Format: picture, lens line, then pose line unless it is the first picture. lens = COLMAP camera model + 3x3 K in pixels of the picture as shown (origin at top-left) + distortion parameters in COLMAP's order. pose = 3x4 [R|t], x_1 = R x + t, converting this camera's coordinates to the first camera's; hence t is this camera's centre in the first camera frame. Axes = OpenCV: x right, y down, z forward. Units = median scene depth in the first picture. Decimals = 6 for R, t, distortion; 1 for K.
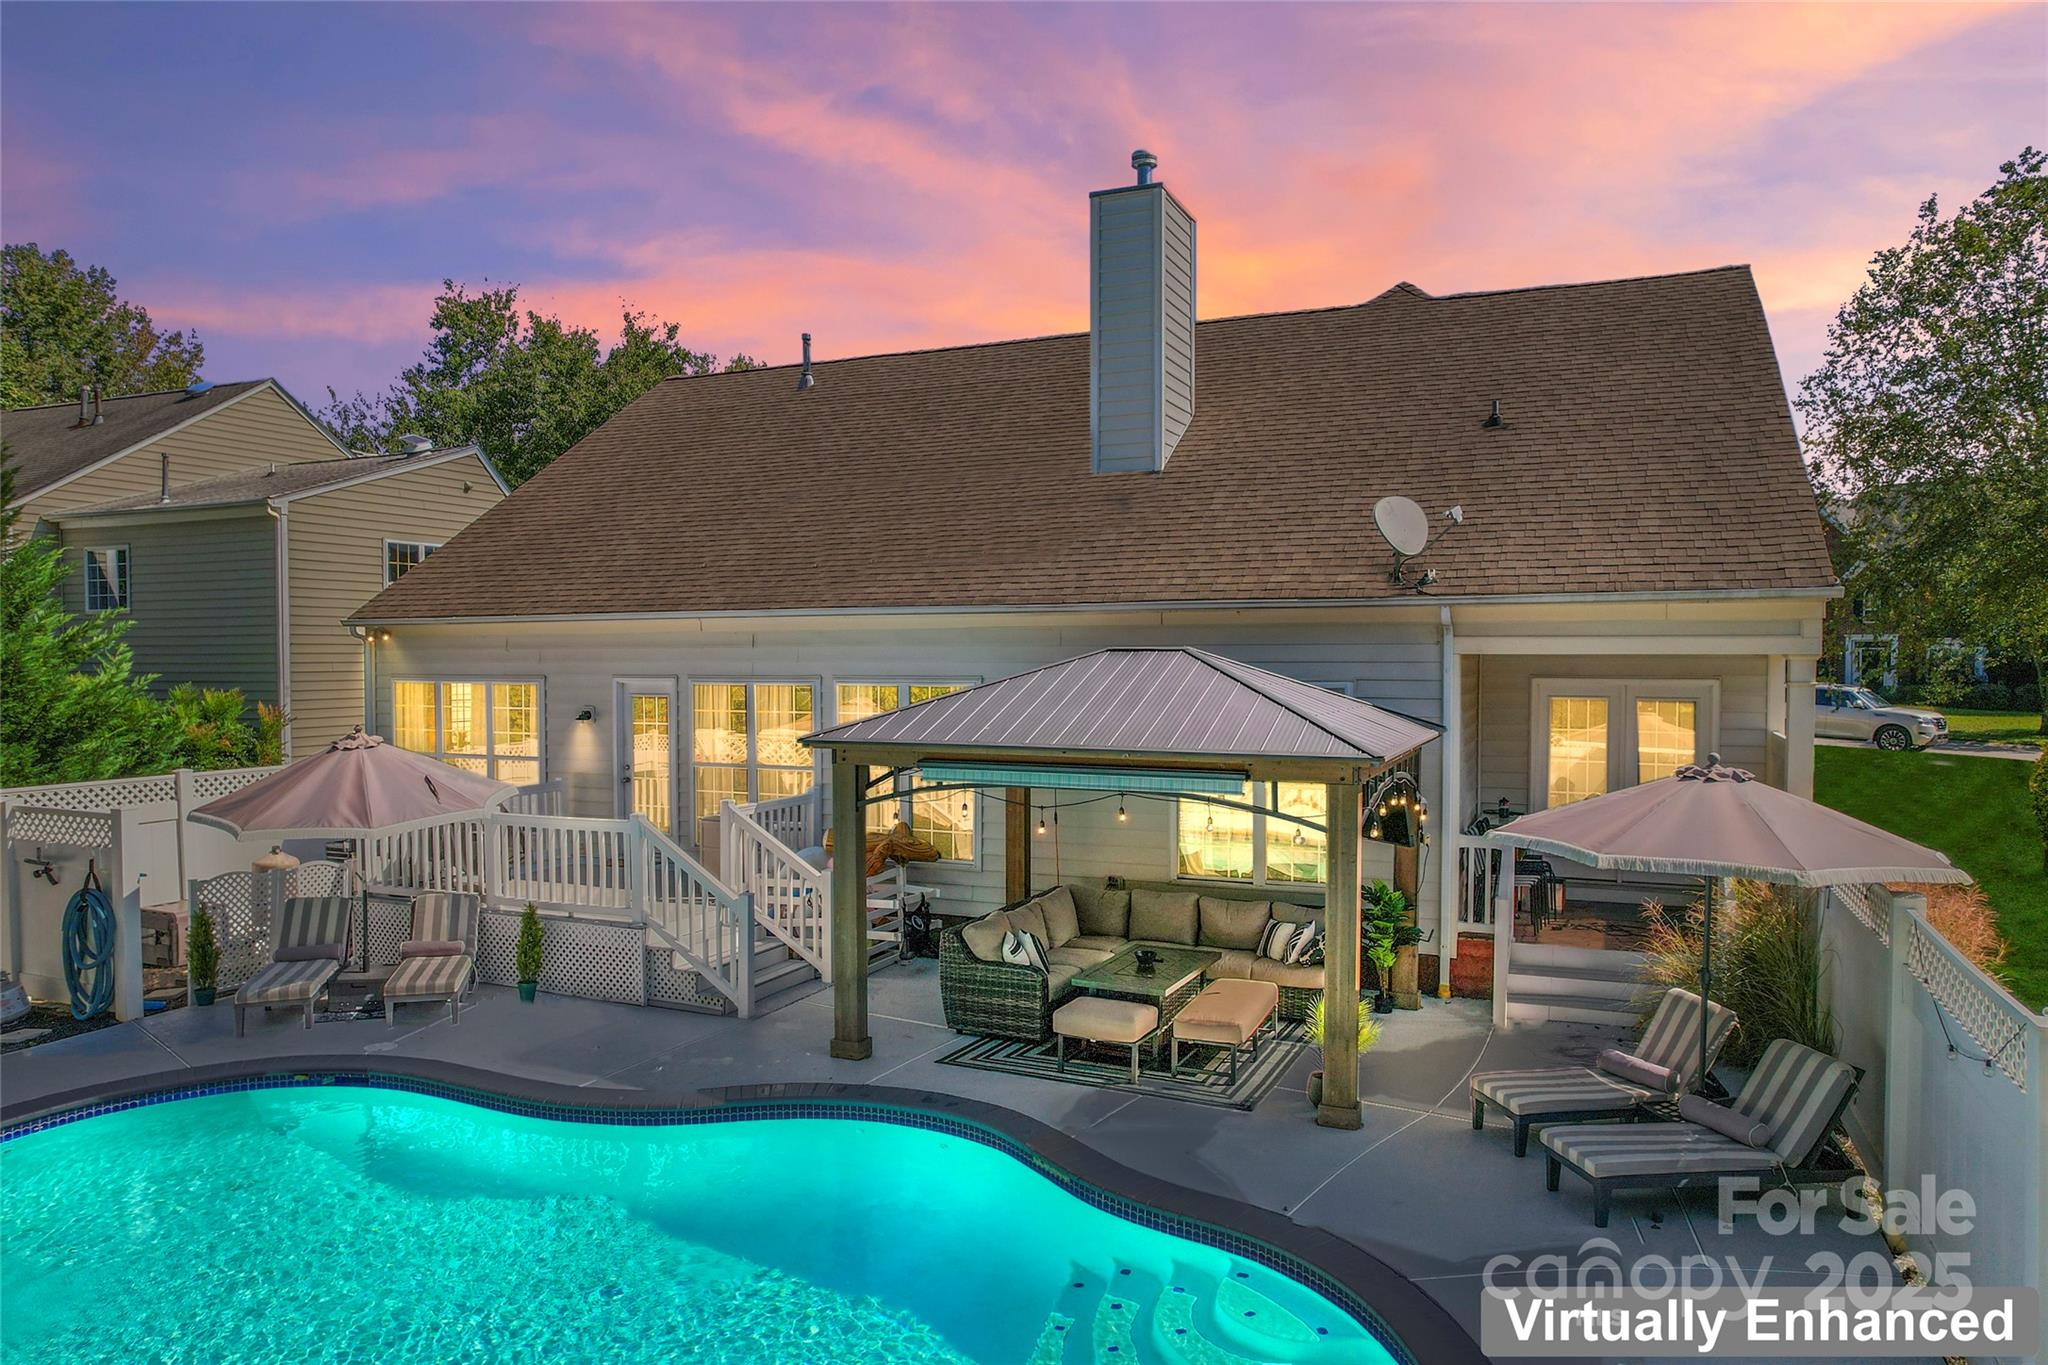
lens RADIAL K [[1319.5, 0, 1028.0], [0, 1319.5, 685.1], [0, 0, 1]] dist [-0.059702, 0.042892]
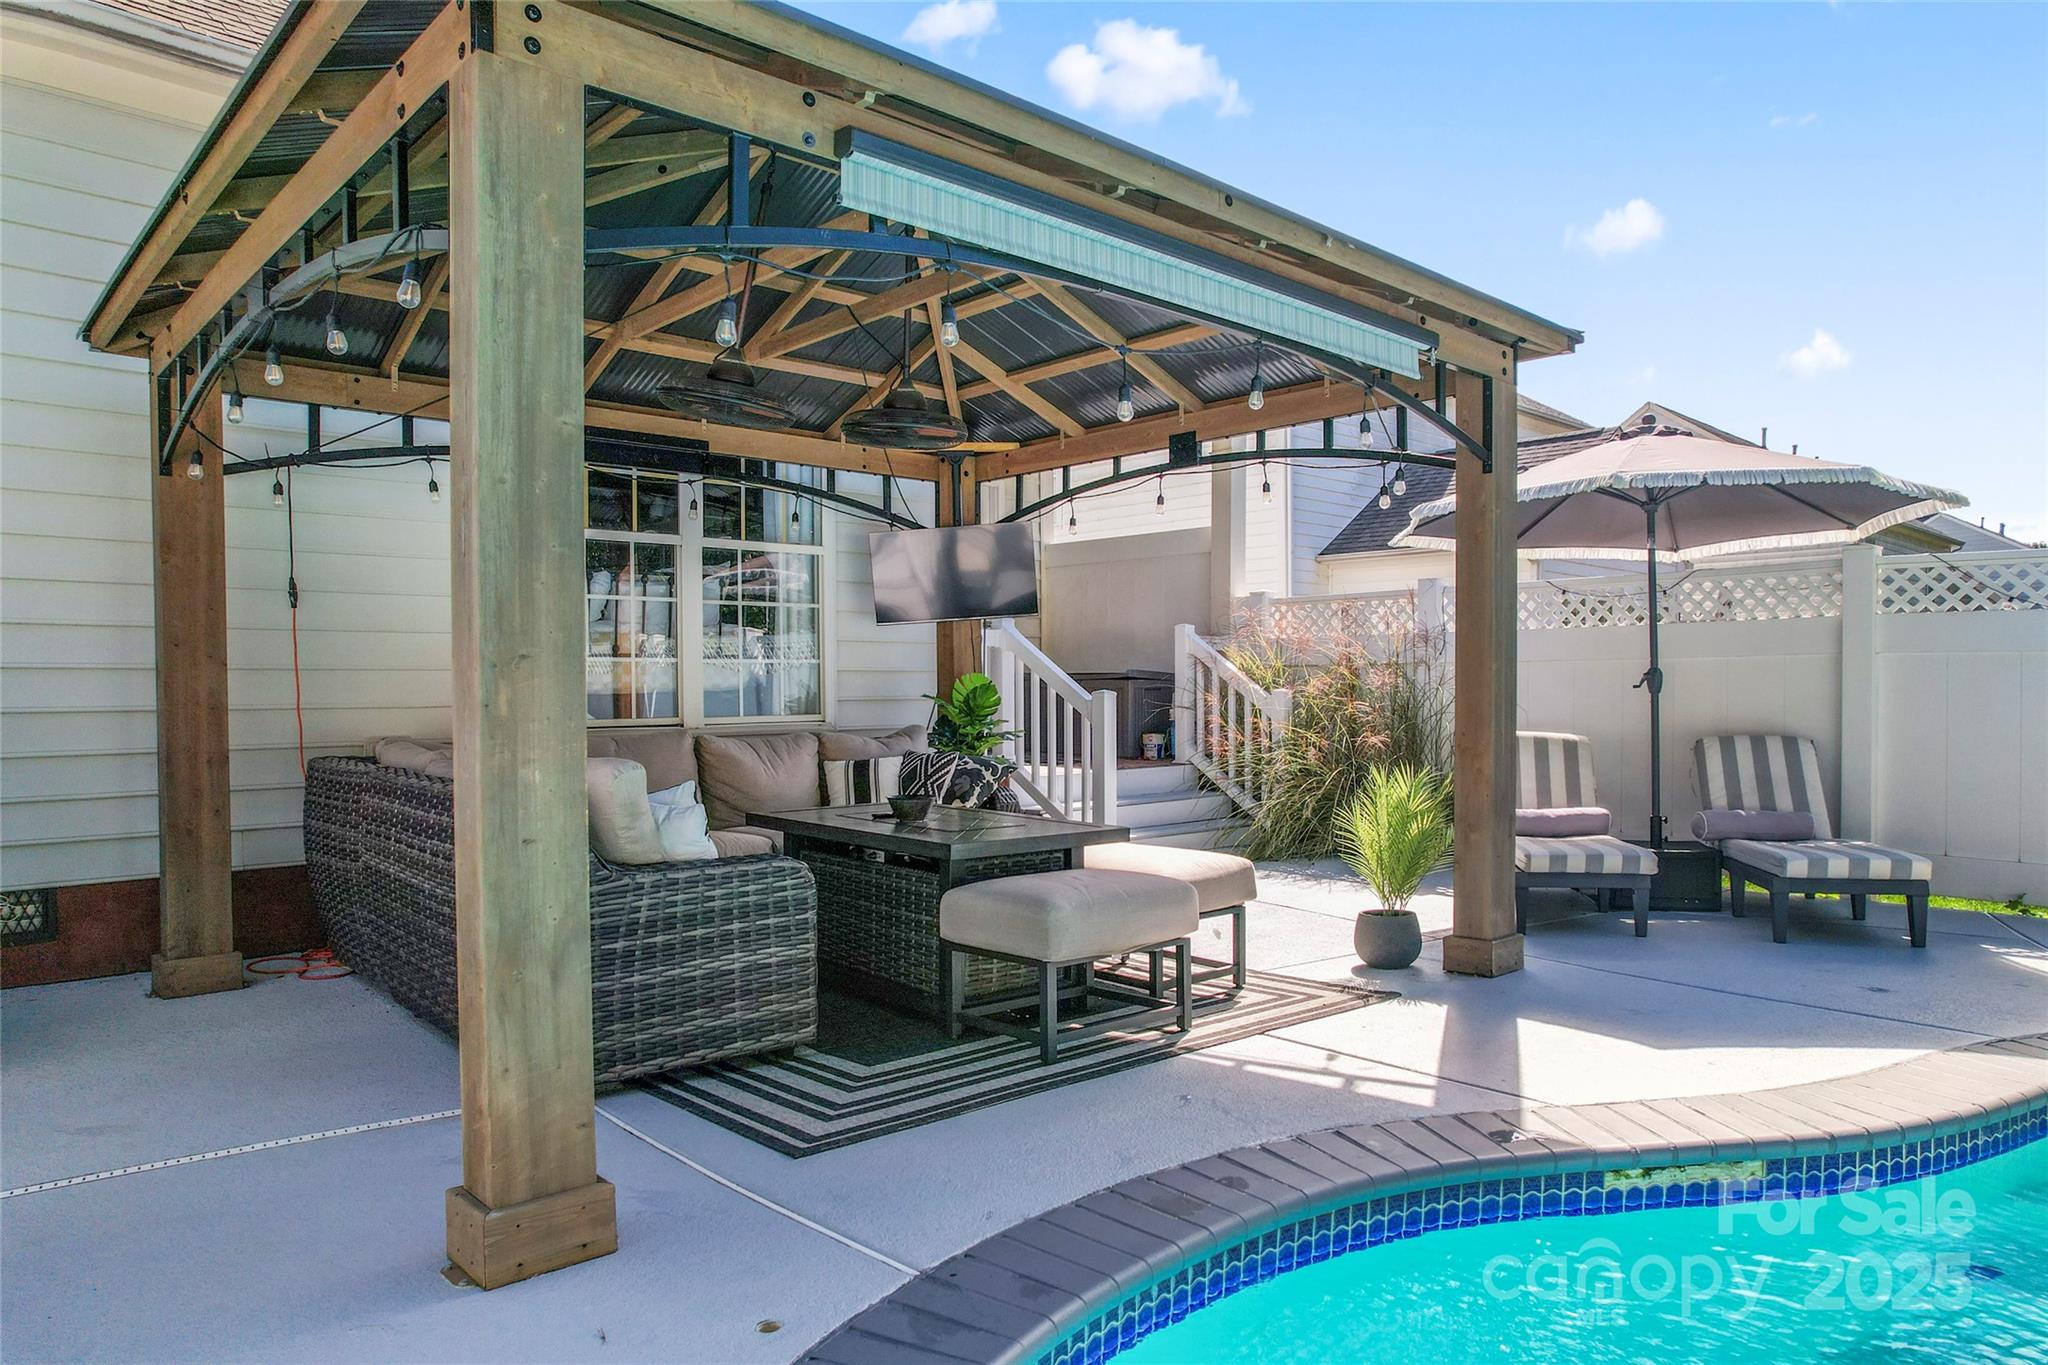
lens RADIAL K [[1319.5, 0, 1027.7], [0, 1319.5, 700.2], [0, 0, 1]] dist [-0.059702, 0.042892]
pose [[0.402597, -0.010176, 0.915321, -0.276125], [0.028924, 0.999580, -0.001609, 0.154365], [-0.914920, 0.027122, 0.402722, 0.696976]]
